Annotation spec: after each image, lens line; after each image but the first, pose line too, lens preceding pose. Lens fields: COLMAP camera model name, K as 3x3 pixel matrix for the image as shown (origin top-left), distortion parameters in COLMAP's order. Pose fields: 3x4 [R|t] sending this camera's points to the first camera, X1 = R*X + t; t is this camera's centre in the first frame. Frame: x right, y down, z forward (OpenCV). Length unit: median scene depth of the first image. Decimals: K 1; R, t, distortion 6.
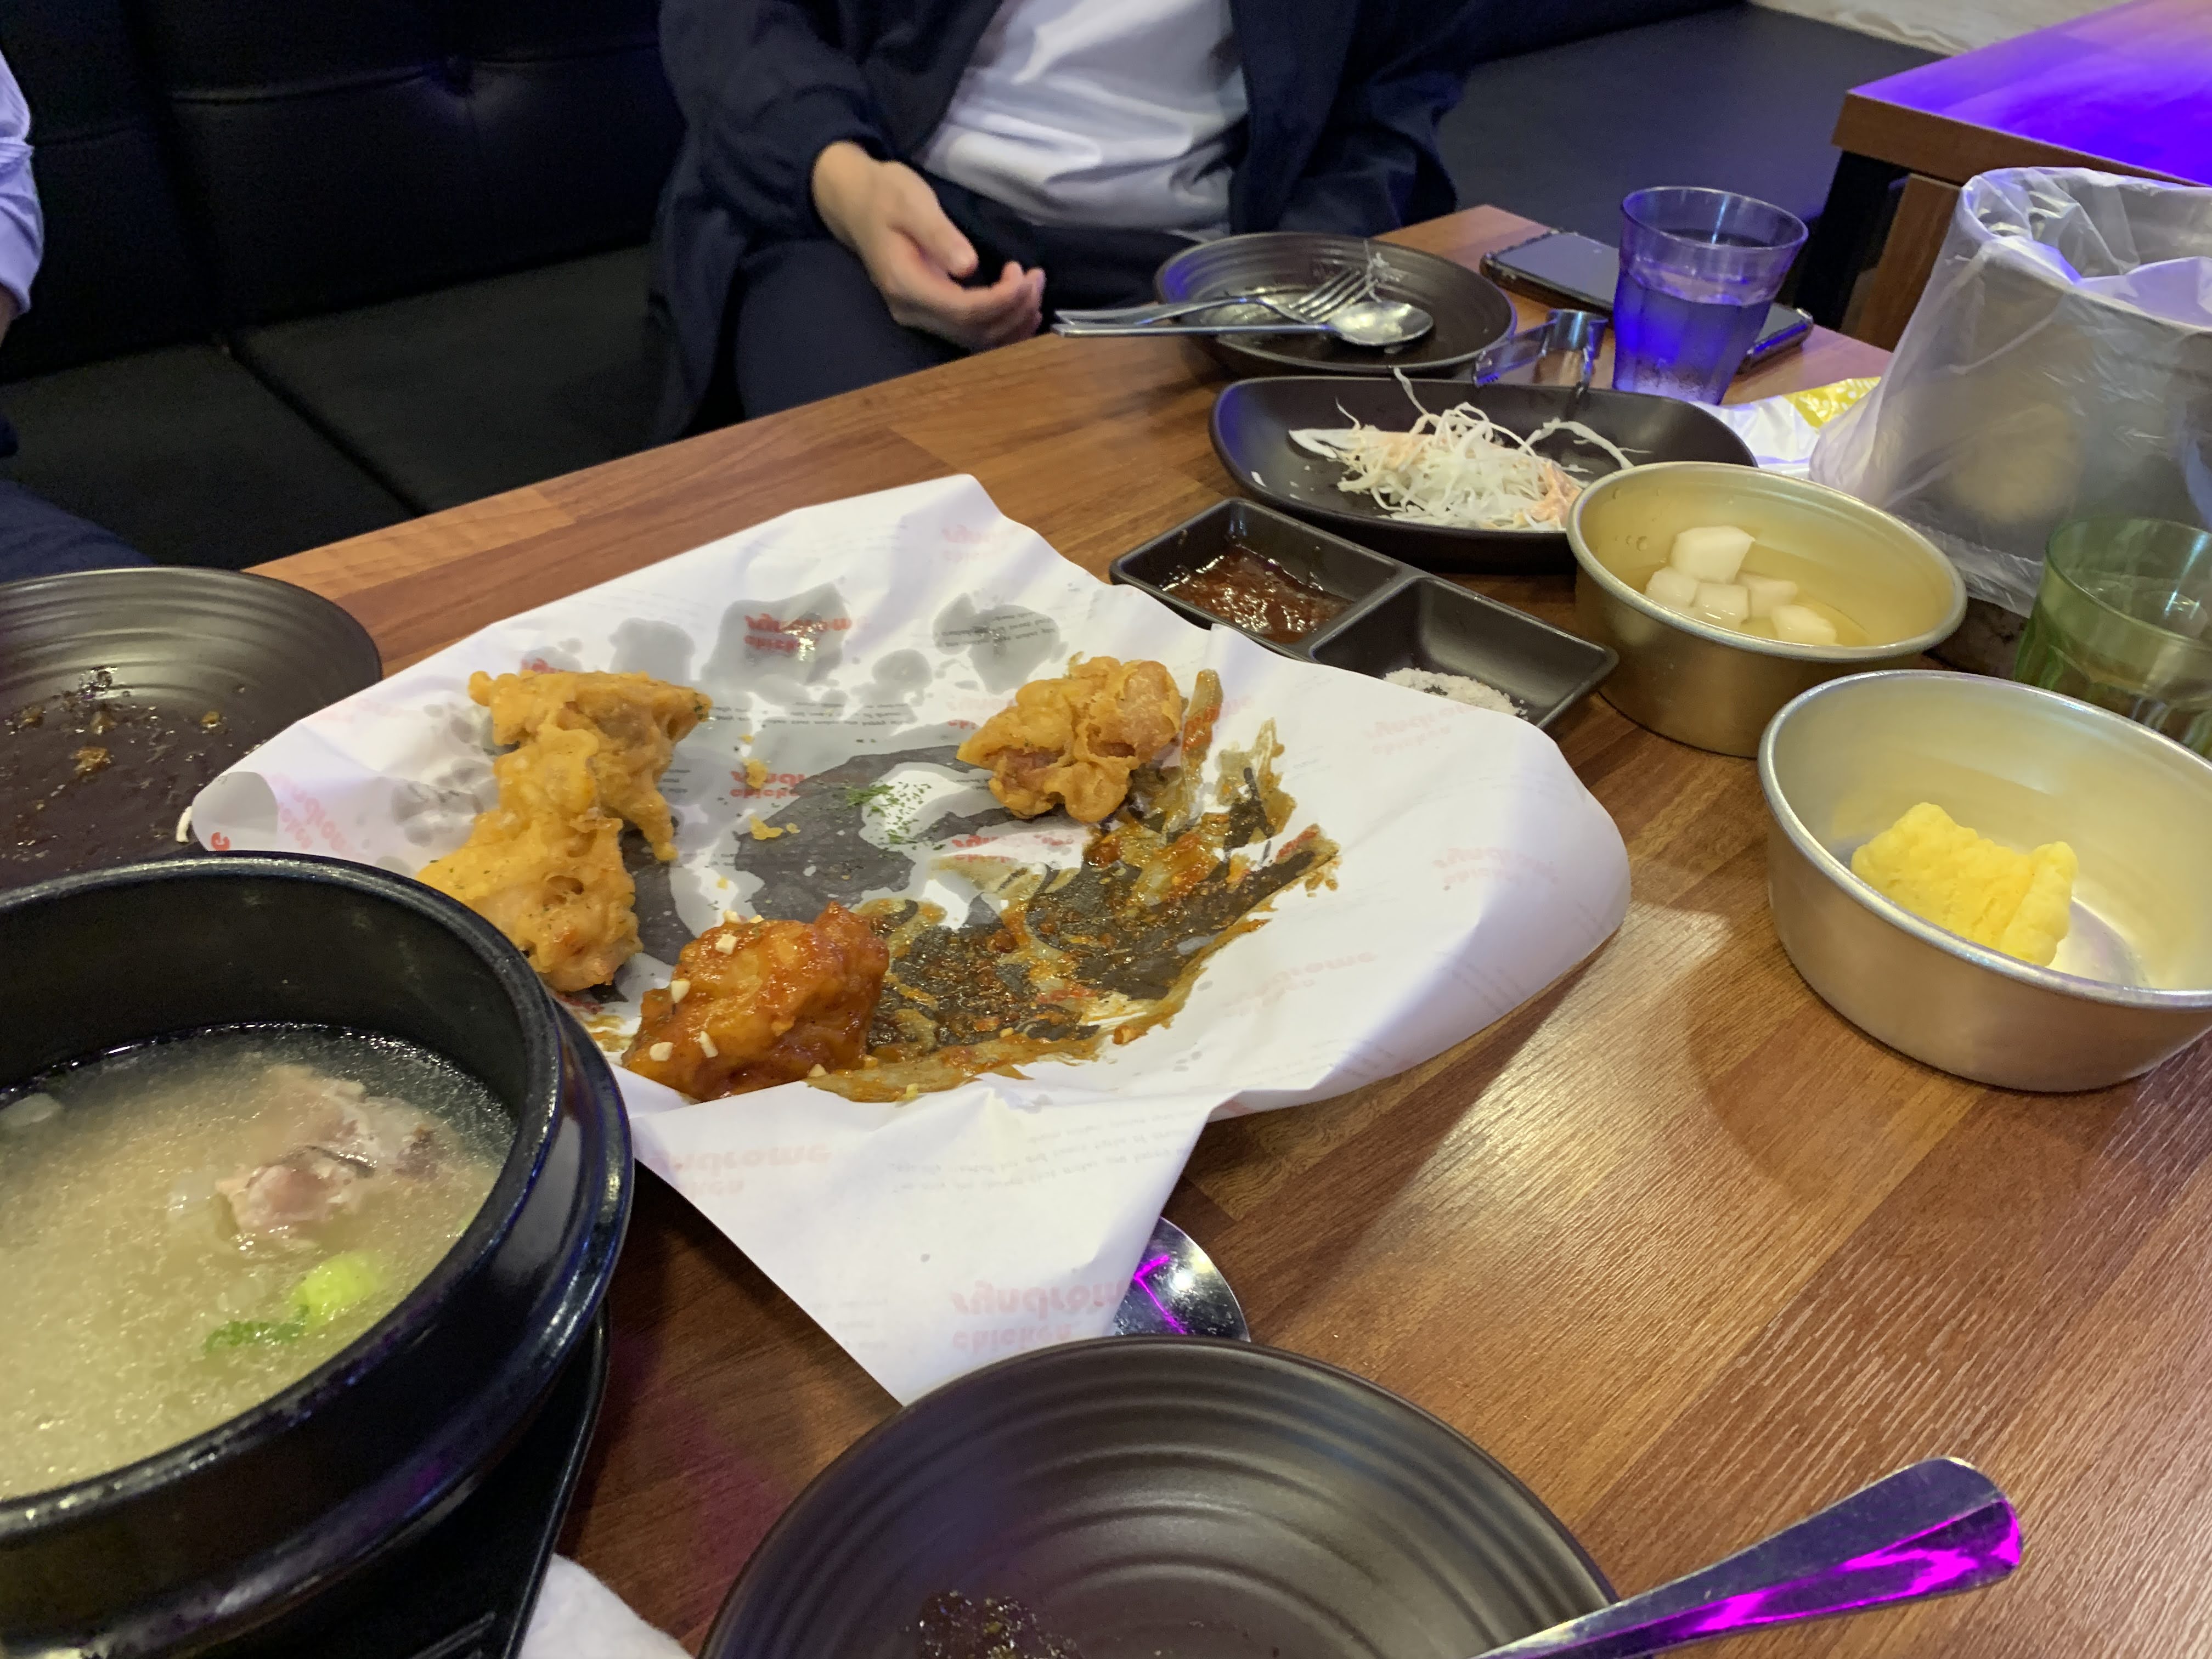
lens RADIAL K [[1691.7, 0, 1104.2], [0, 1691.7, 826.9], [0, 0, 1]] dist [0.011516, -0.009259]
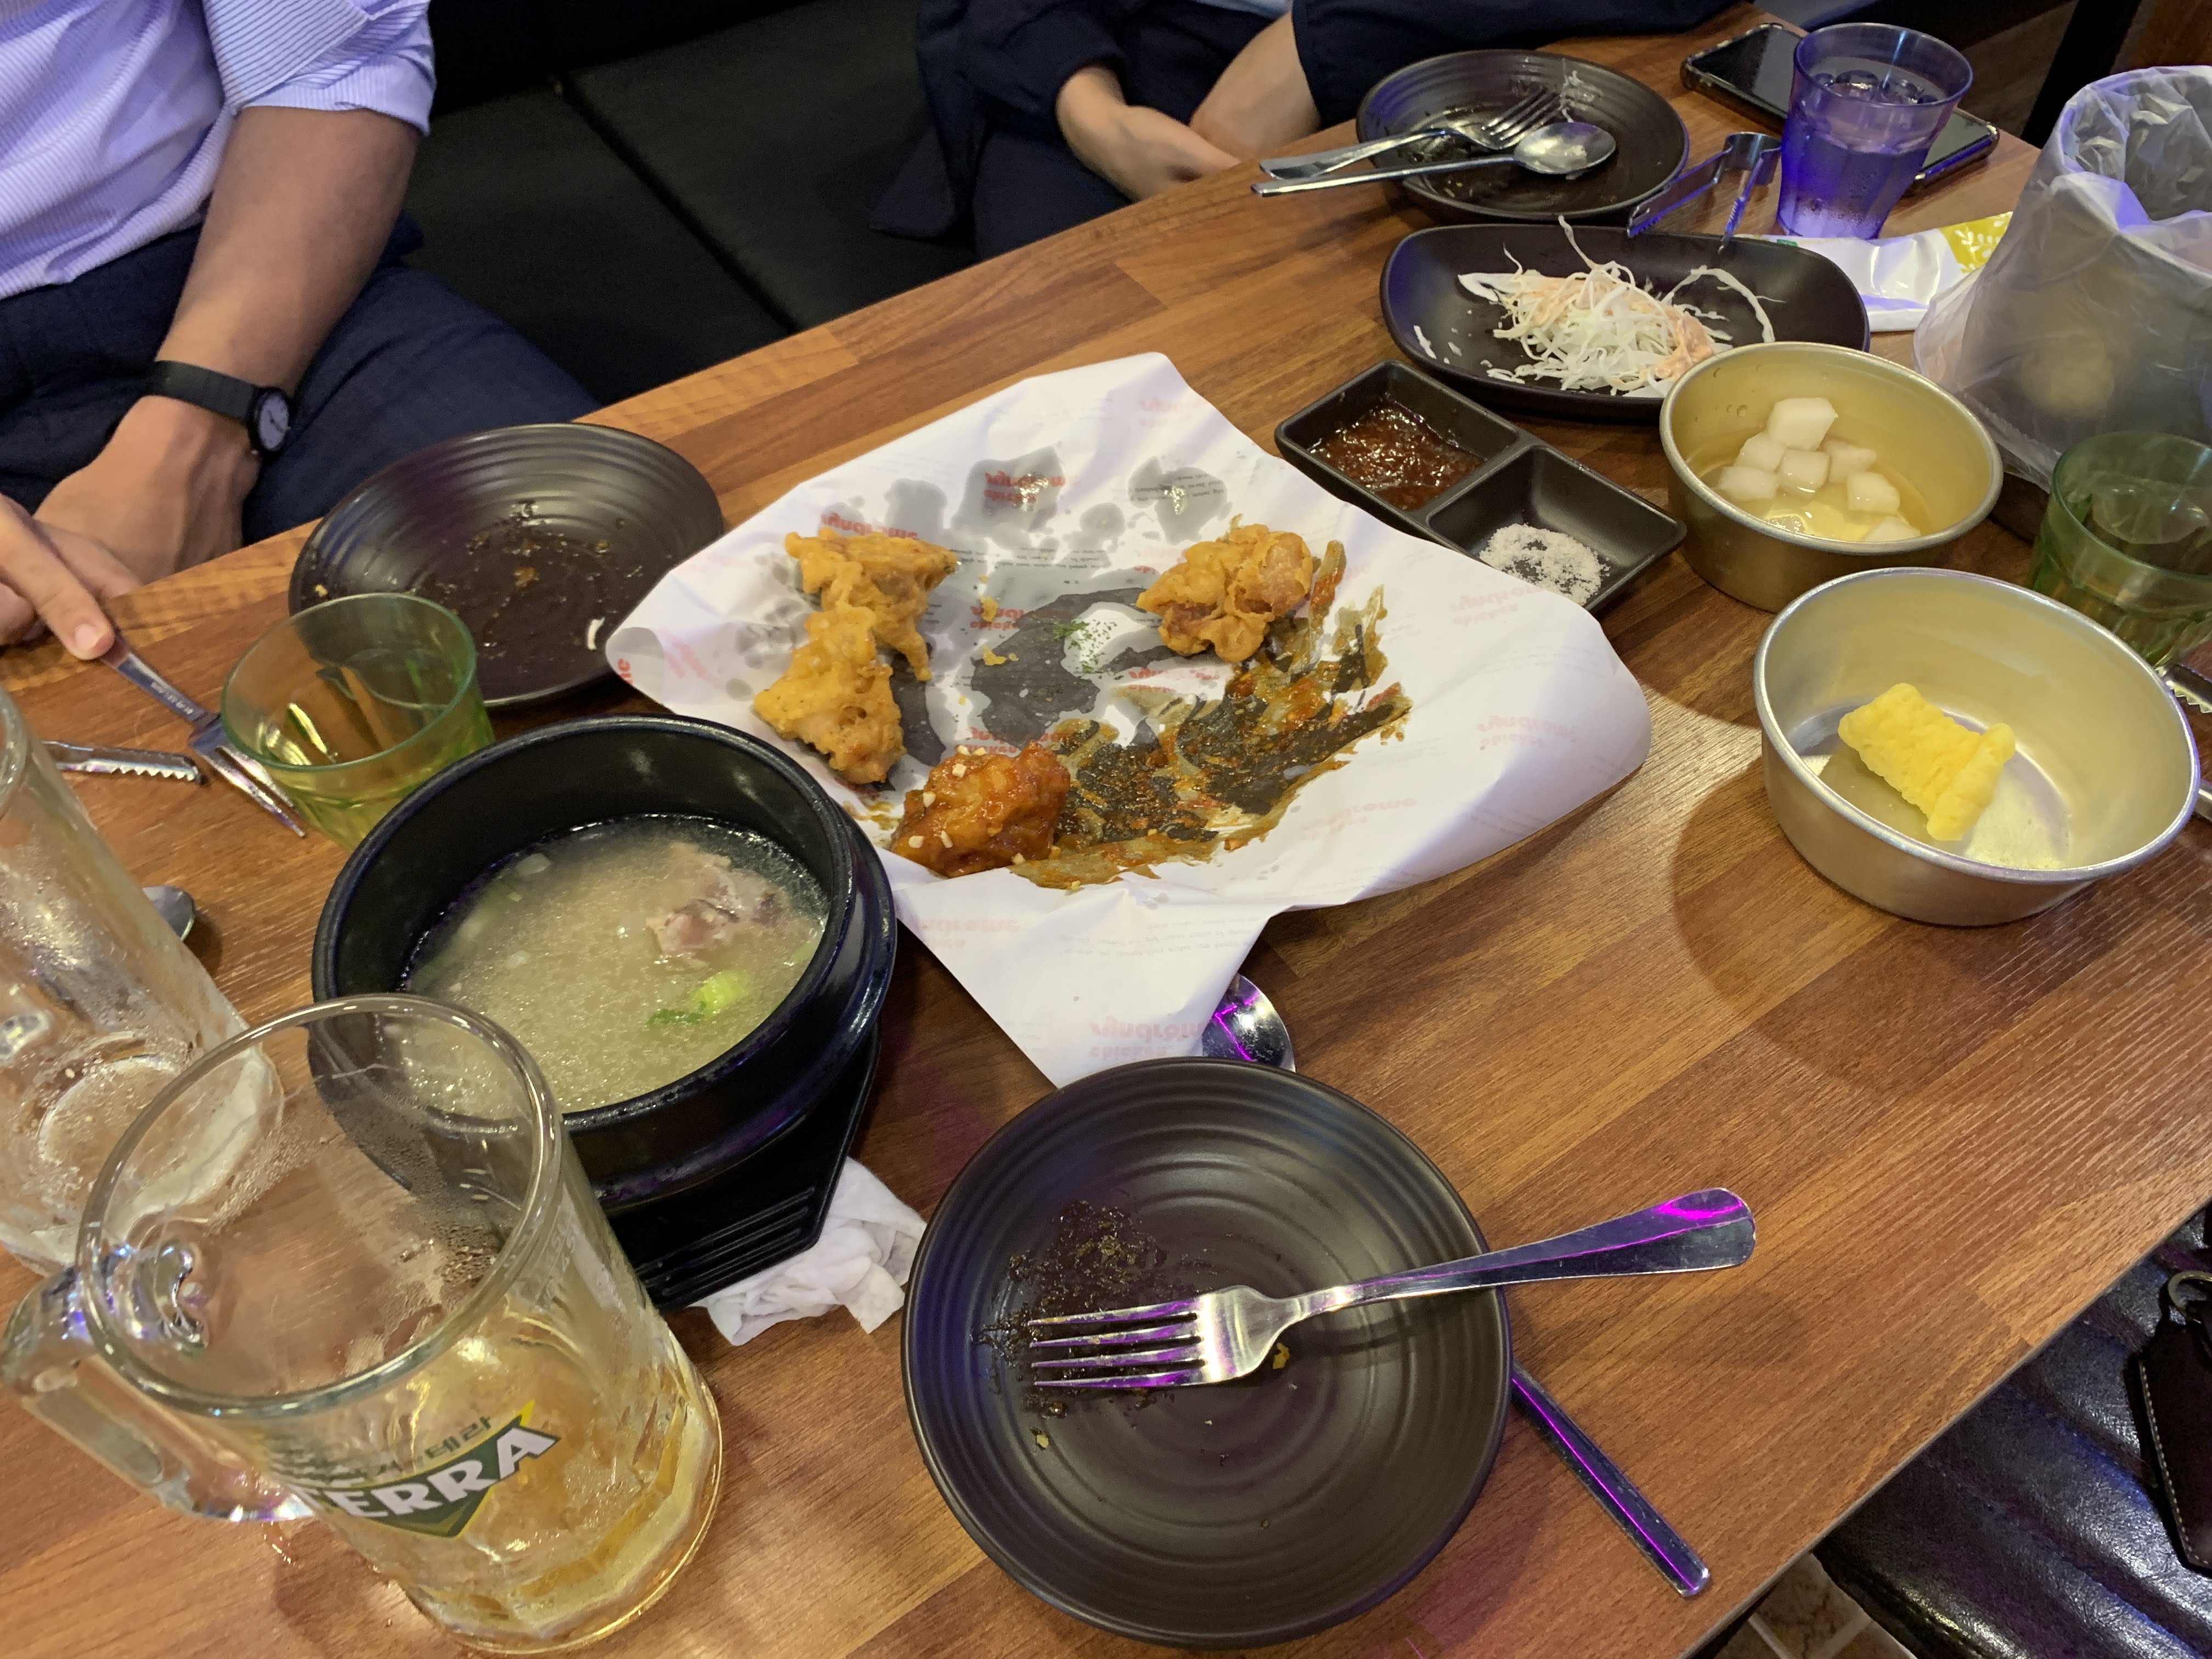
lens RADIAL K [[1680.0, 0, 1101.7], [0, 1680.0, 775.8], [0, 0, 1]] dist [0.061580, -0.129883]
pose [[0.987255, 0.067051, -0.144335, 0.089112], [-0.037659, 0.979584, 0.197476, -0.178677], [0.154630, -0.189524, 0.969624, -0.323248]]
